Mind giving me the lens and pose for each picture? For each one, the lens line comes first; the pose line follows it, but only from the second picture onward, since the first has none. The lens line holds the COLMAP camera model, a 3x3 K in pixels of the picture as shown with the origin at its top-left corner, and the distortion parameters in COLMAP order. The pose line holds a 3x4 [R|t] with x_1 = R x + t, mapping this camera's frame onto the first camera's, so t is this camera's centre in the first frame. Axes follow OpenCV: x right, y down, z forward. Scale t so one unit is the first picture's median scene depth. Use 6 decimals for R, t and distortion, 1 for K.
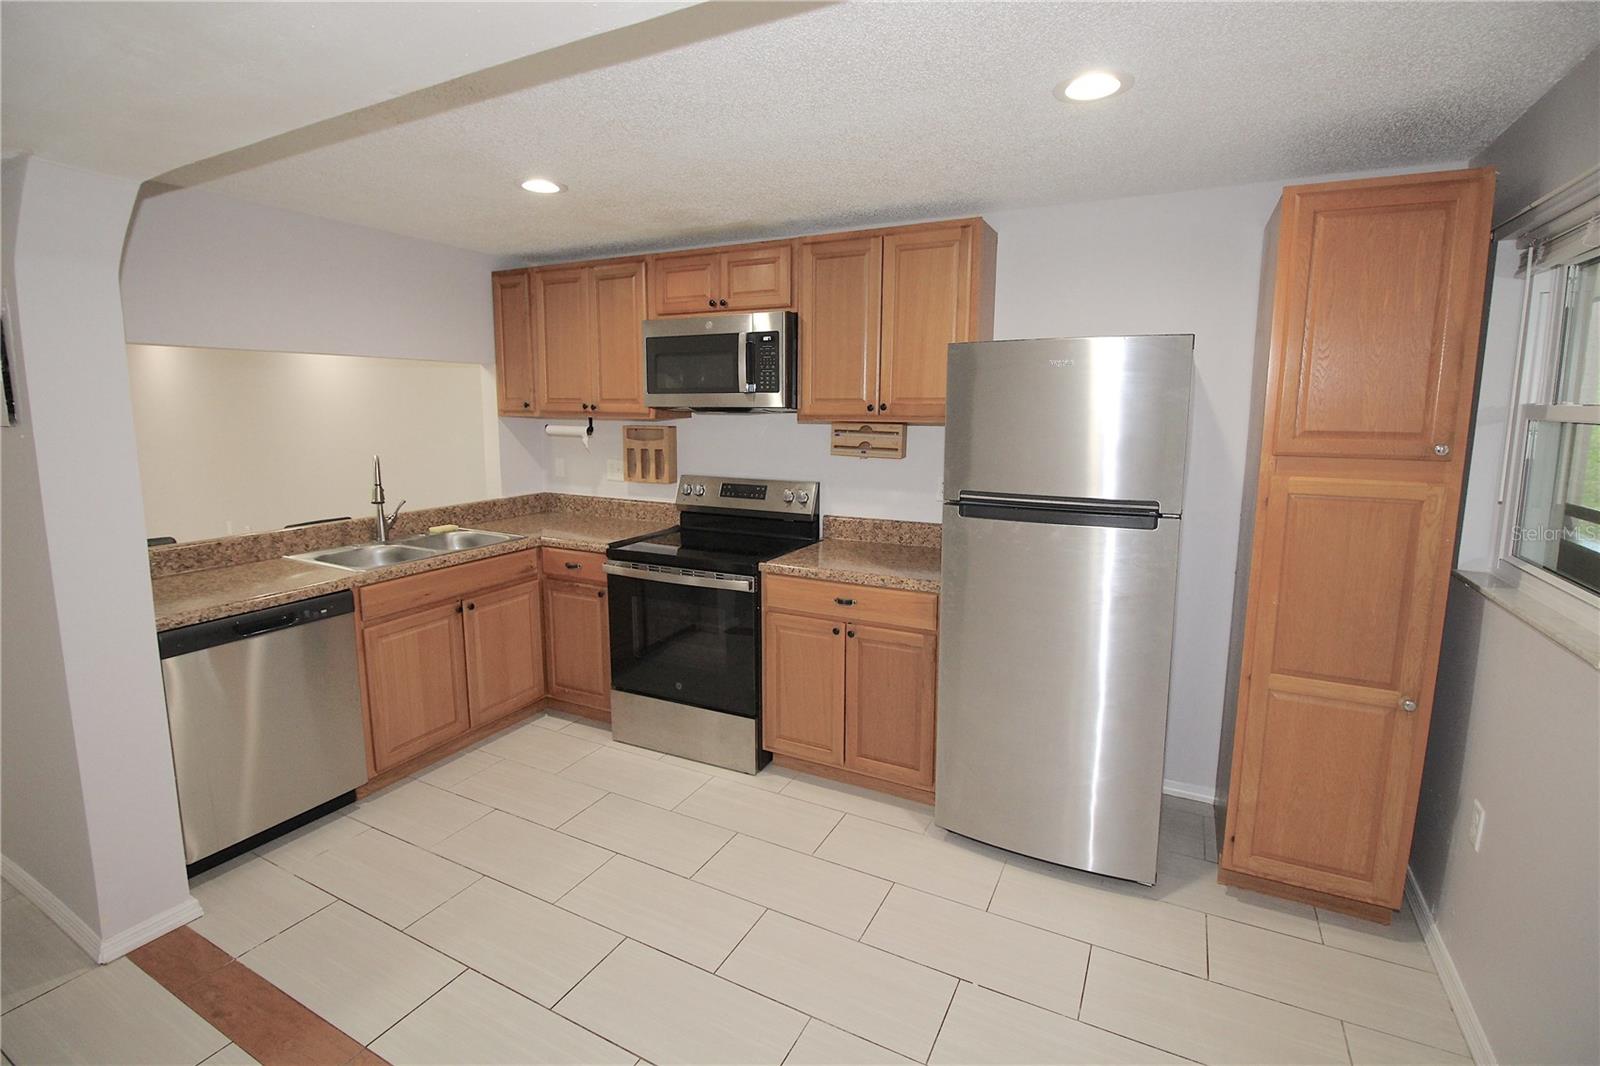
lens RADIAL K [[738.9, 0, 791.9], [0, 738.9, 506.3], [0, 0, 1]] dist [-0.006828, -0.009137]
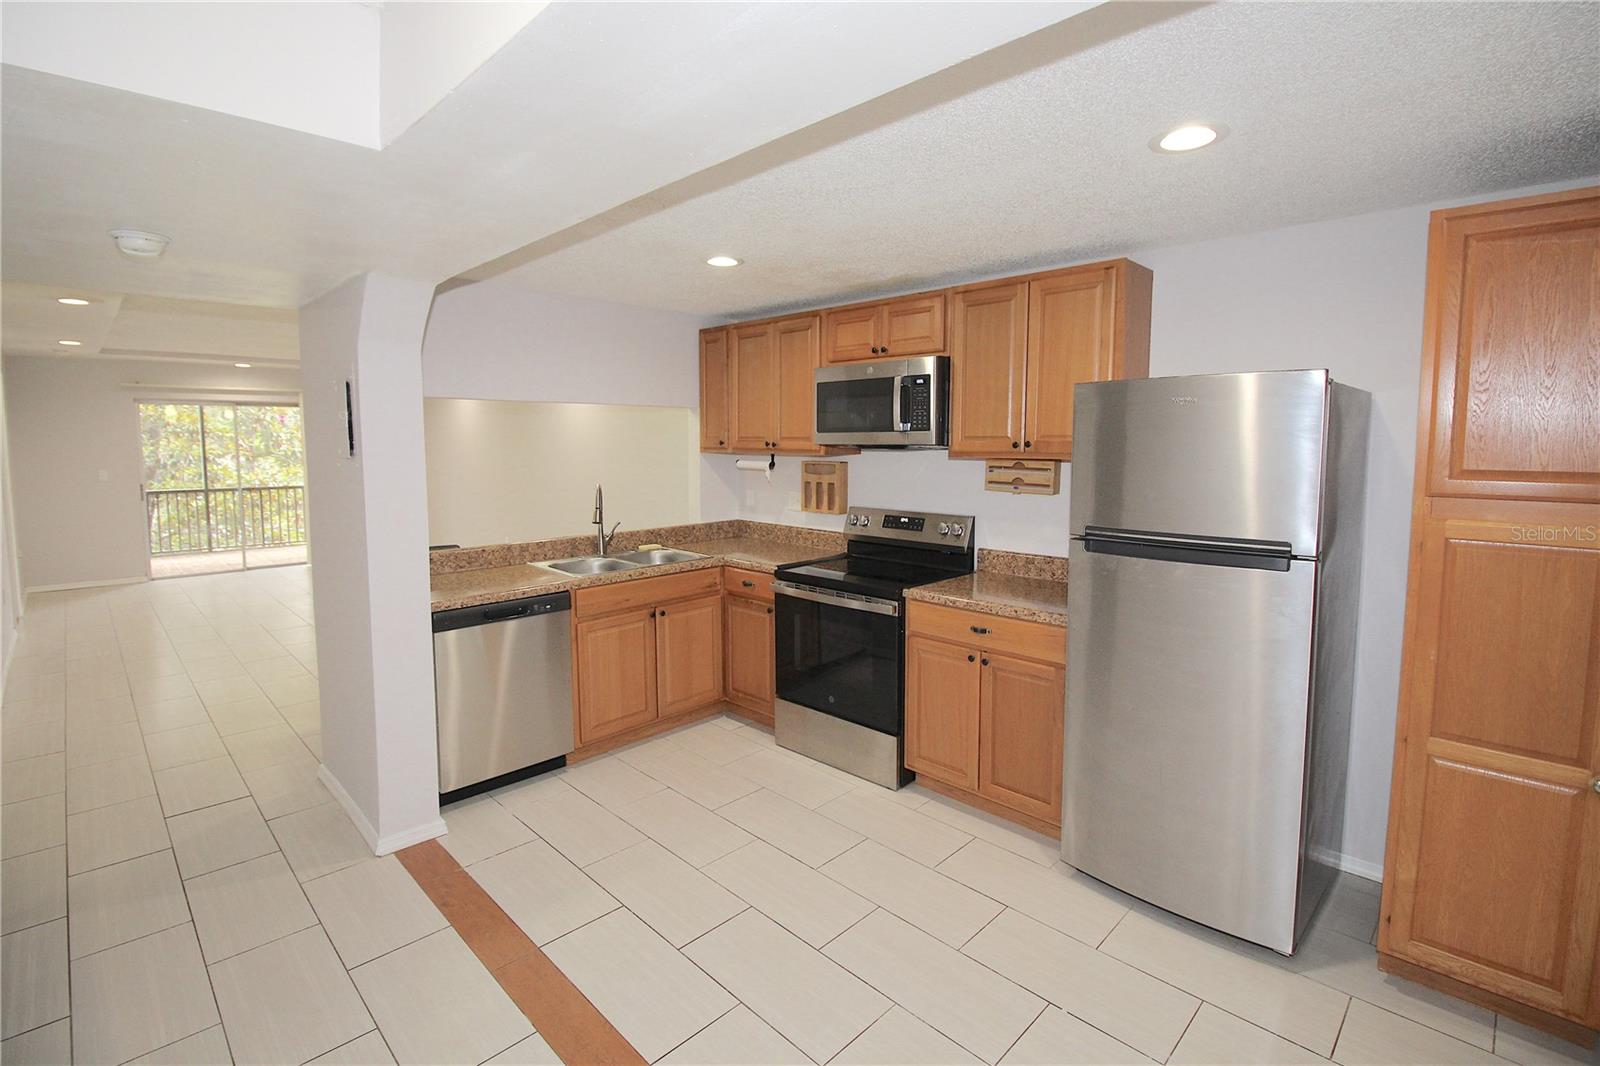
lens RADIAL K [[738.9, 0, 792.6], [0, 738.9, 503.4], [0, 0, 1]] dist [-0.006828, -0.009137]
pose [[0.954312, 0.021887, -0.298008, 0.114872], [-0.037432, 0.998214, -0.046558, 0.008171], [0.296457, 0.055586, 0.953427, -0.074748]]
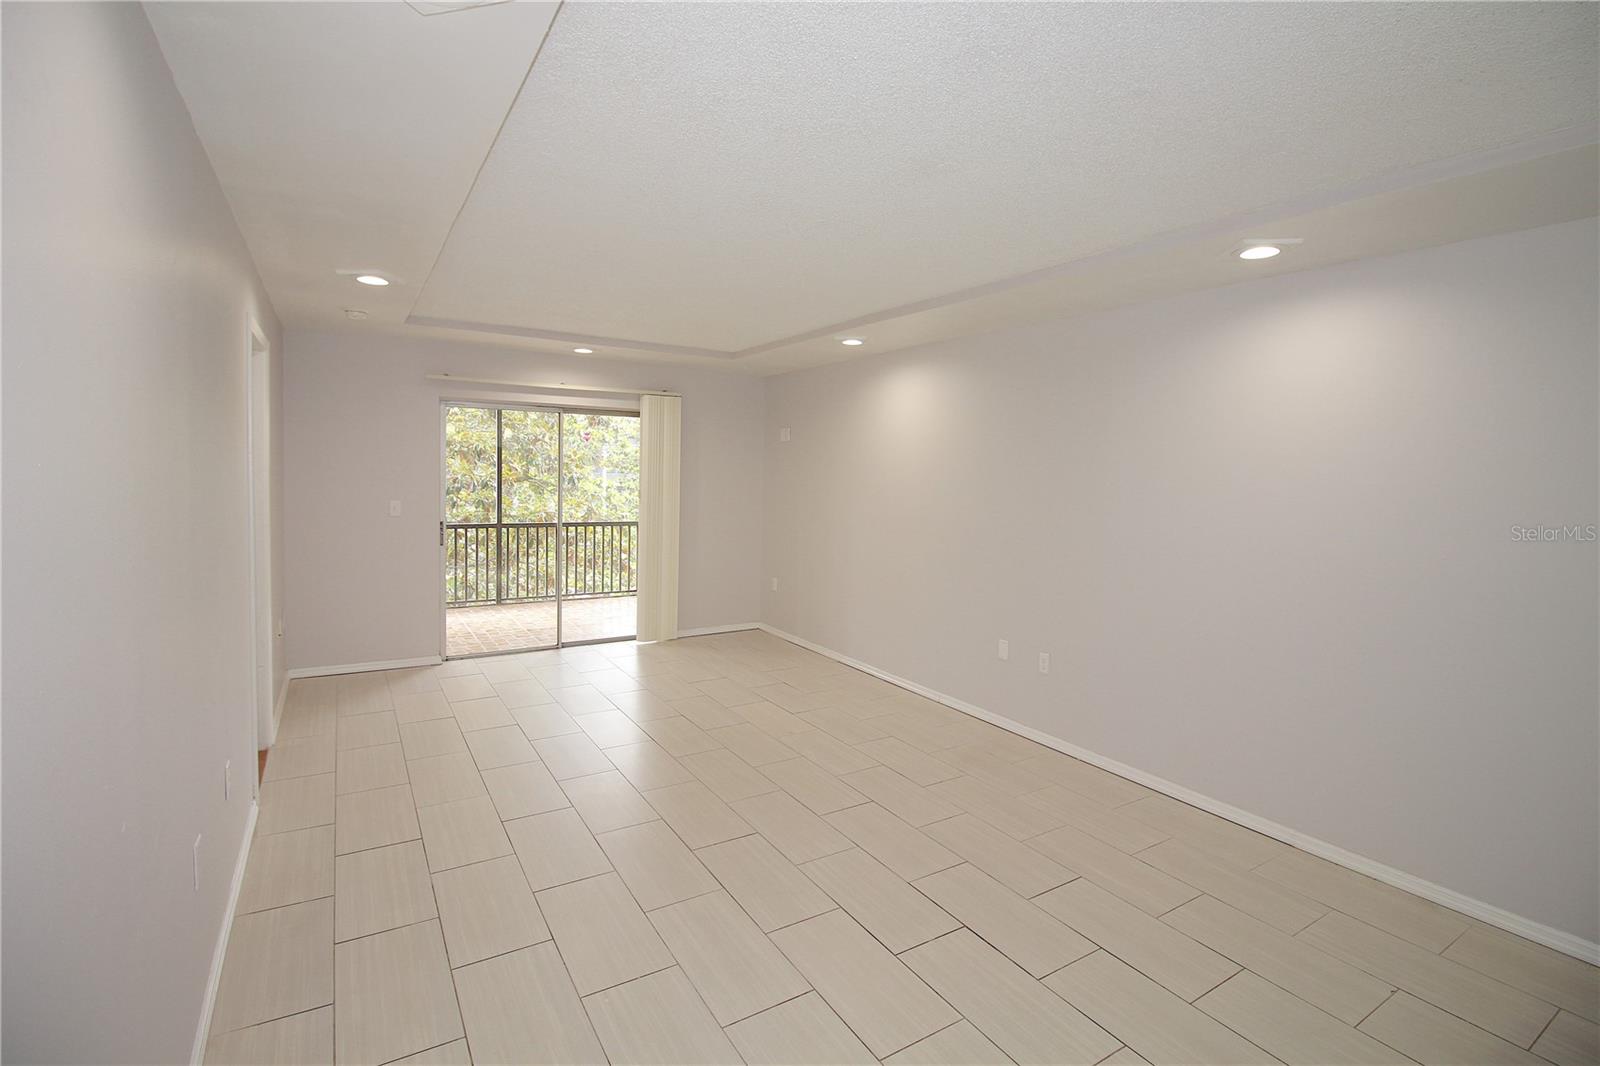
lens RADIAL K [[738.9, 0, 810.3], [0, 738.9, 497.3], [0, 0, 1]] dist [-0.006828, -0.009137]
pose [[0.869344, 0.029537, -0.493324, -1.209846], [-0.083170, 0.992720, -0.087125, -0.070292], [0.487159, 0.116771, 0.865472, 0.587748]]
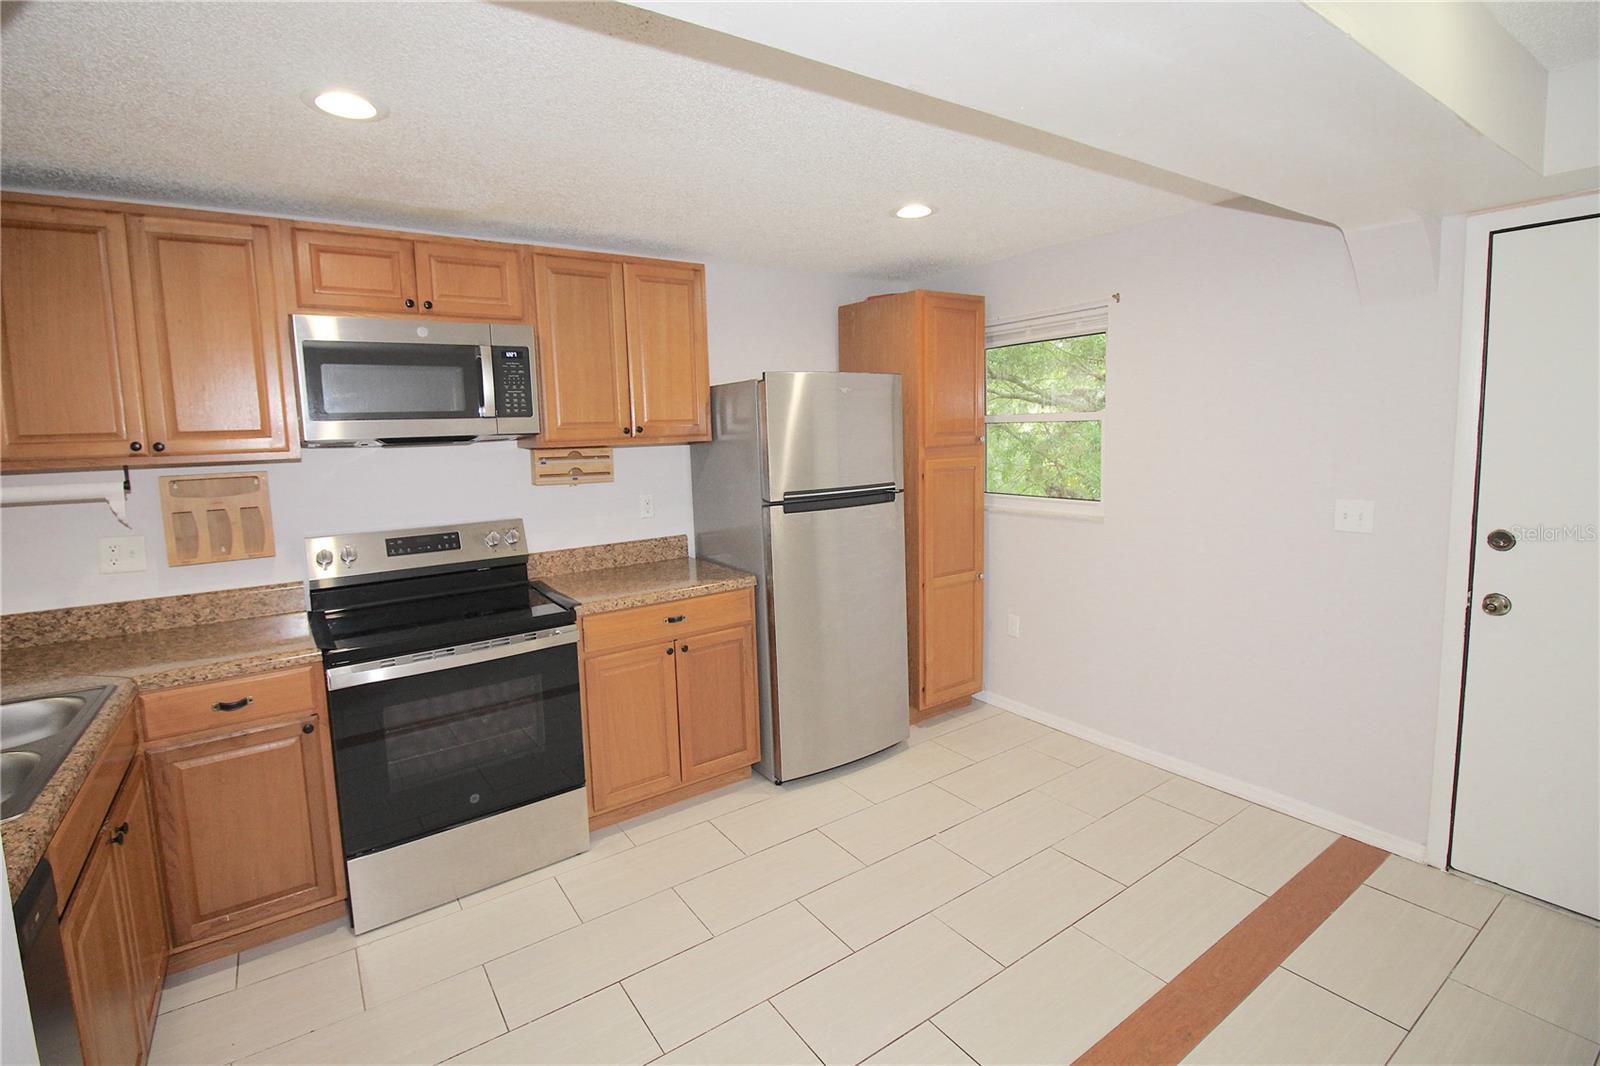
lens RADIAL K [[738.9, 0, 794.6], [0, 738.9, 503.2], [0, 0, 1]] dist [-0.006828, -0.009137]
pose [[0.462985, -0.108772, 0.879667, -0.663365], [0.151553, 0.987542, 0.042345, -0.042411], [-0.873313, 0.113711, 0.473702, 0.325715]]
